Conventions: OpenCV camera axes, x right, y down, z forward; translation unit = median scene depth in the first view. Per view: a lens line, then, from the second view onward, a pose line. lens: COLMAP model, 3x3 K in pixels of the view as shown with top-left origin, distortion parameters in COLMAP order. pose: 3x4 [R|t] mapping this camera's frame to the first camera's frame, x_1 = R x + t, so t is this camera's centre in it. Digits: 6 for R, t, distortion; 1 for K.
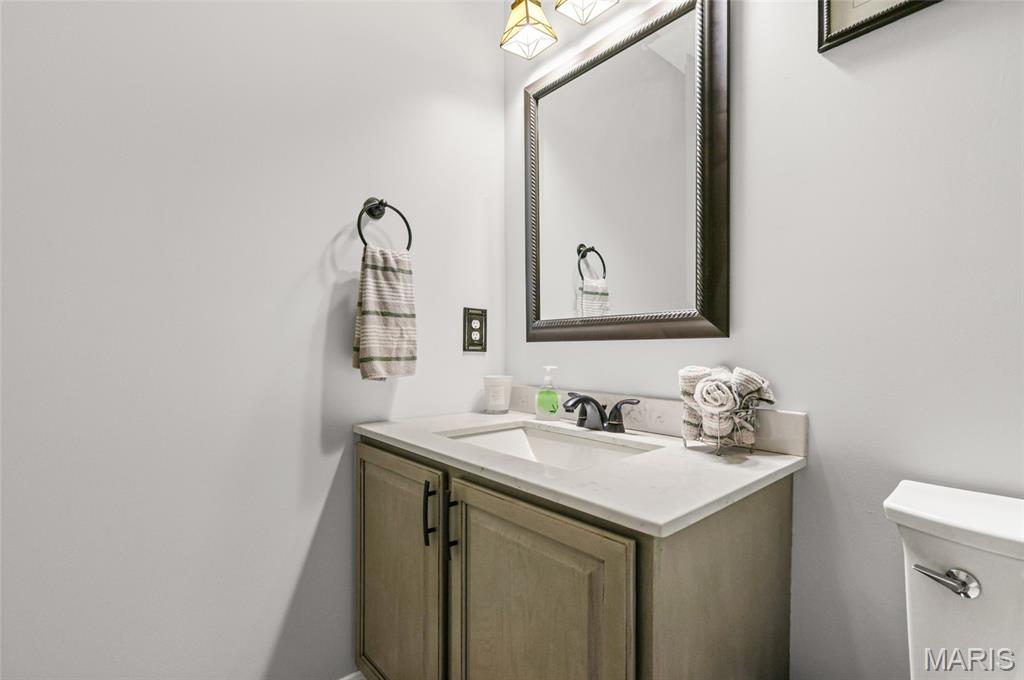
lens RADIAL K [[450.4, 0, 508.4], [0, 450.4, 338.8], [0, 0, 1]] dist [0.001564, 0.000394]
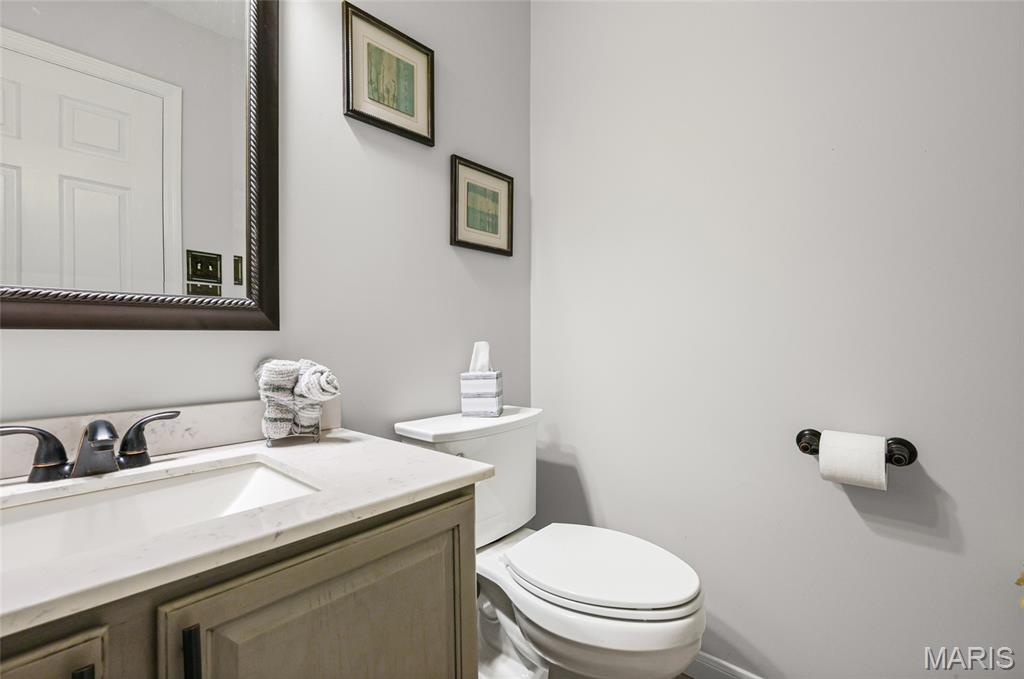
lens RADIAL K [[450.4, 0, 508.4], [0, 450.4, 338.3], [0, 0, 1]] dist [0.001564, 0.000394]
pose [[-0.103697, 0.004049, 0.994601, -0.678862], [-0.012970, 0.999901, -0.005423, 0.016700], [-0.994524, -0.013463, -0.103634, 0.719355]]
